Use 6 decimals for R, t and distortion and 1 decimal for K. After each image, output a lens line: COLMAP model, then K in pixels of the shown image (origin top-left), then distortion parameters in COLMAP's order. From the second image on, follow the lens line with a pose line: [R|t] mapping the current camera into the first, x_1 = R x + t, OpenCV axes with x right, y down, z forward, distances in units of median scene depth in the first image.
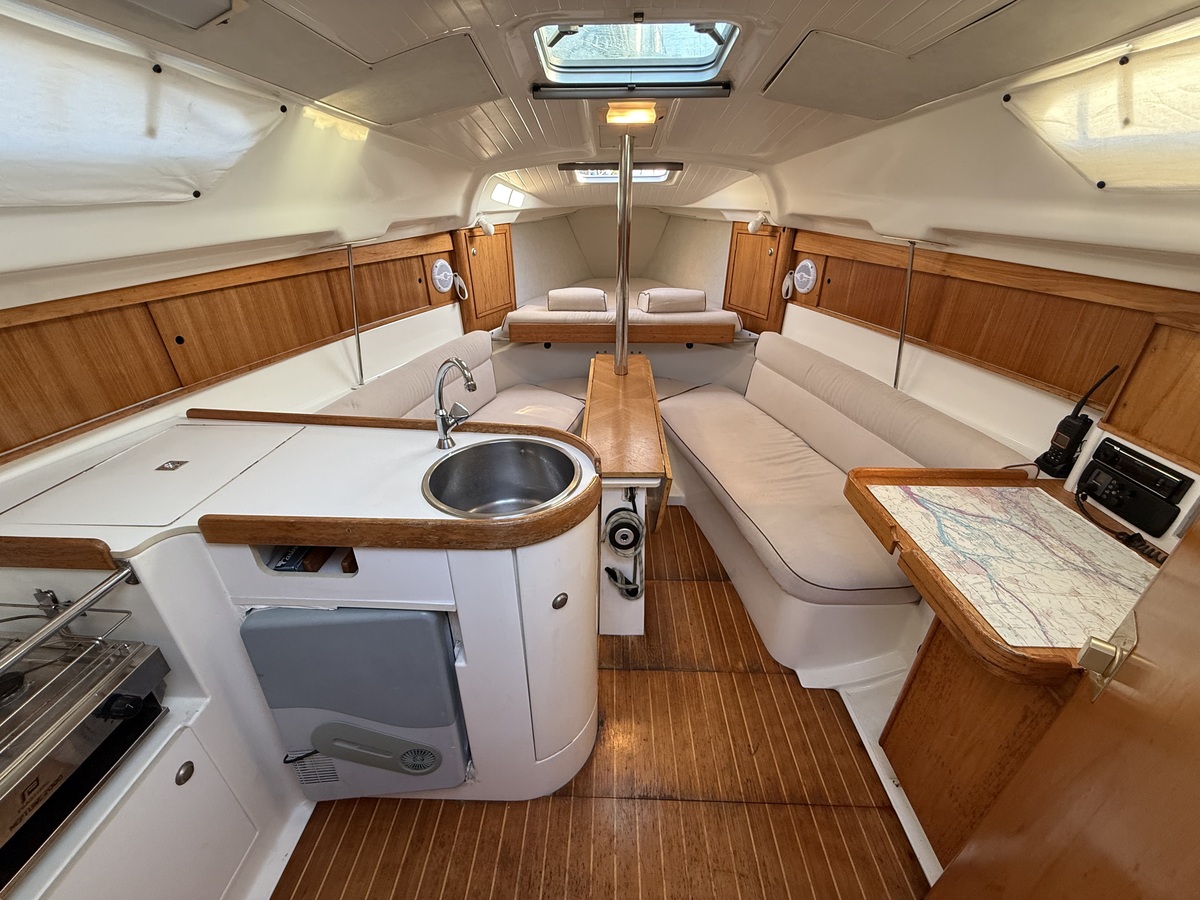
lens RADIAL K [[479.4, 0, 595.8], [0, 479.4, 454.3], [0, 0, 1]] dist [-0.003687, 0.000710]
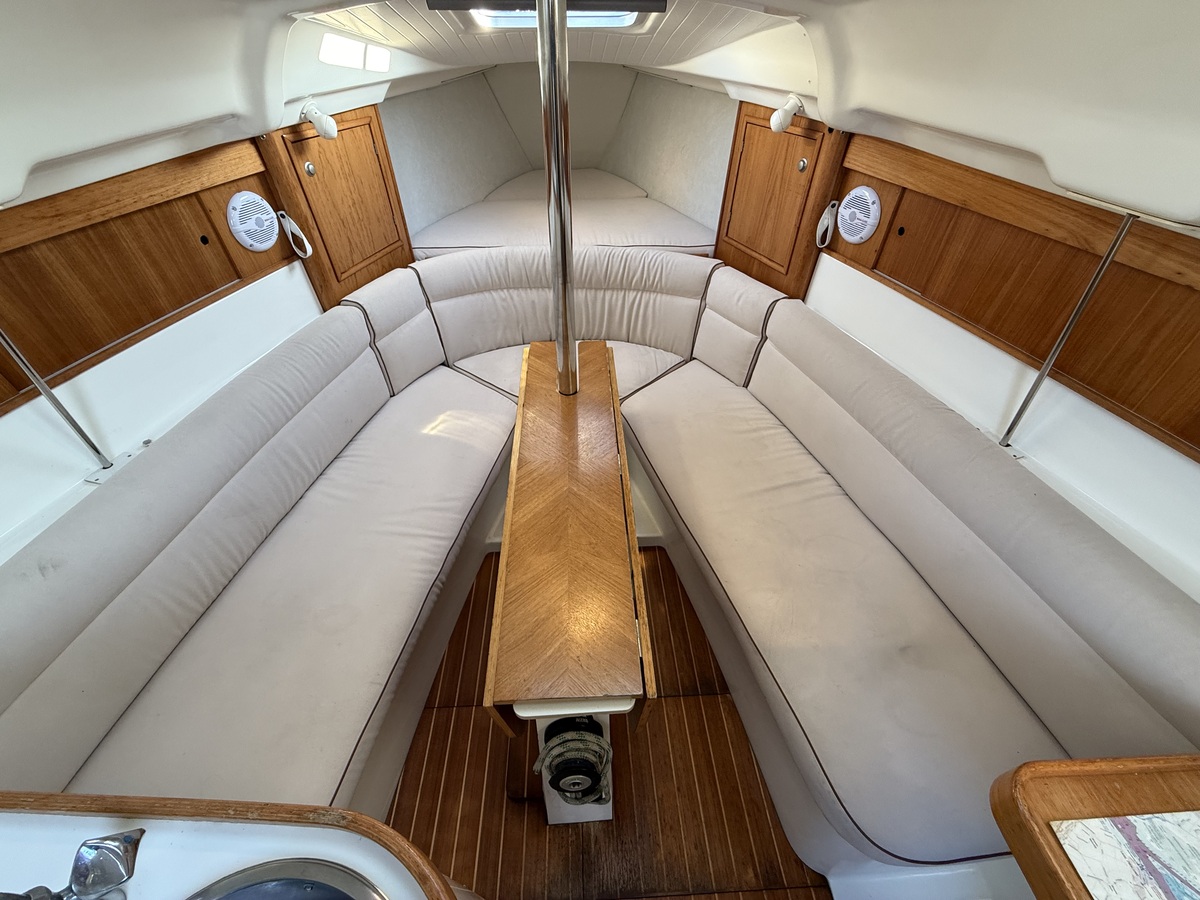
lens RADIAL K [[479.4, 0, 596.0], [0, 479.4, 453.4], [0, 0, 1]] dist [-0.003687, 0.000710]
pose [[0.996848, -0.048810, 0.062548, 0.046599], [0.031688, 0.967694, 0.250130, -0.249960], [-0.072736, -0.247359, 0.966190, 0.365372]]
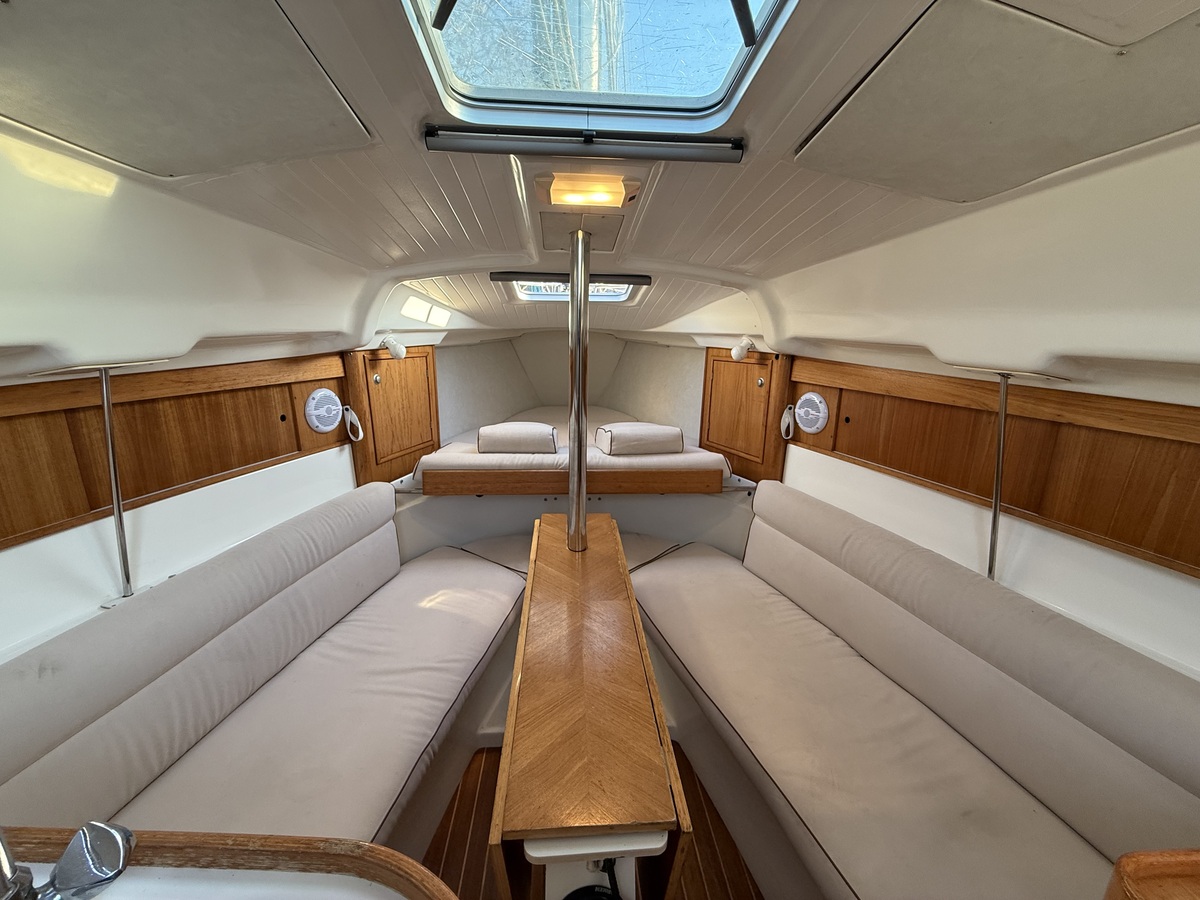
lens RADIAL K [[479.4, 0, 596.2], [0, 479.4, 451.9], [0, 0, 1]] dist [-0.003687, 0.000710]
pose [[0.995133, -0.005840, 0.098370, 0.013141], [0.029268, 0.970714, -0.238449, -0.140521], [-0.094096, 0.240167, 0.966160, 0.309644]]
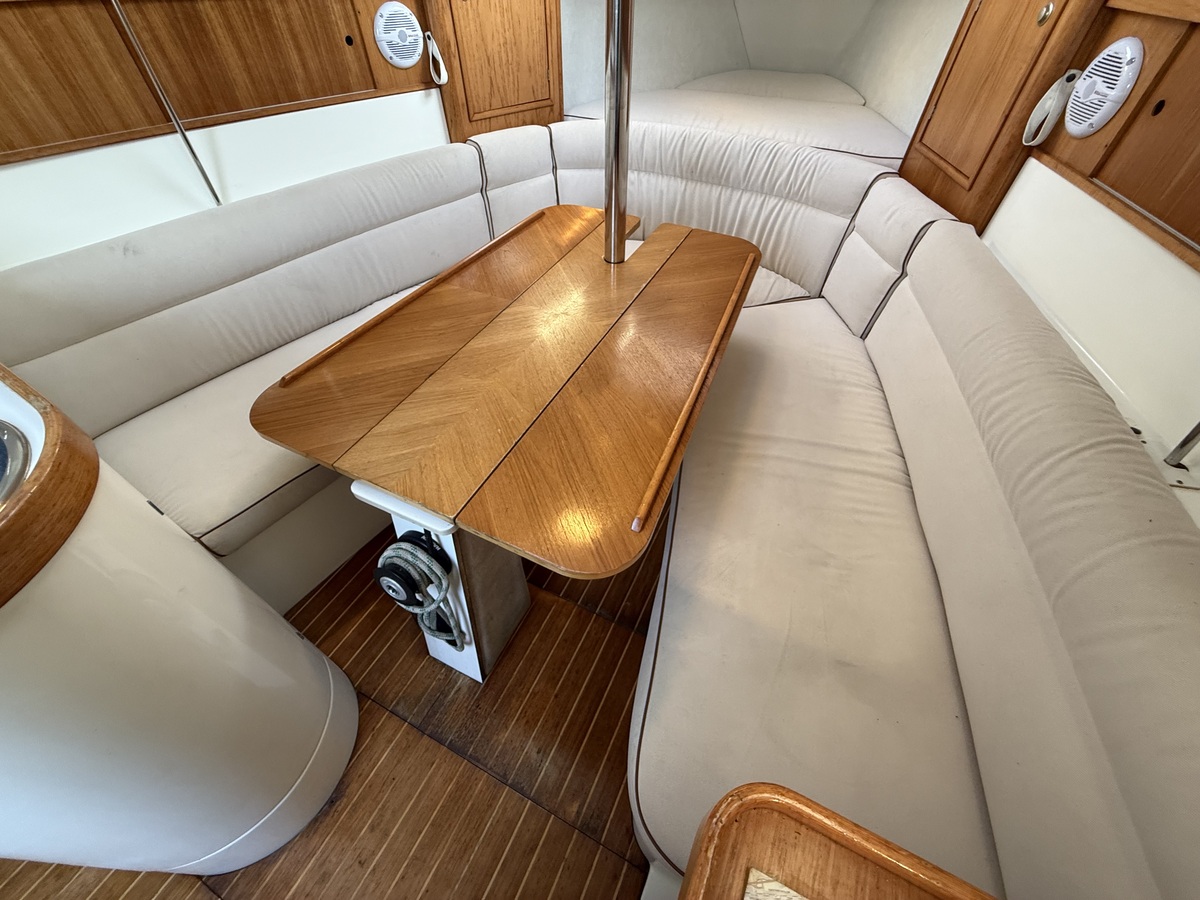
lens RADIAL K [[479.4, 0, 594.0], [0, 479.4, 455.4], [0, 0, 1]] dist [-0.003687, 0.000710]
pose [[0.910354, 0.304690, -0.280036, 0.267318], [-0.198618, 0.915352, 0.350260, -0.152006], [0.363052, -0.263240, 0.893811, 0.424154]]
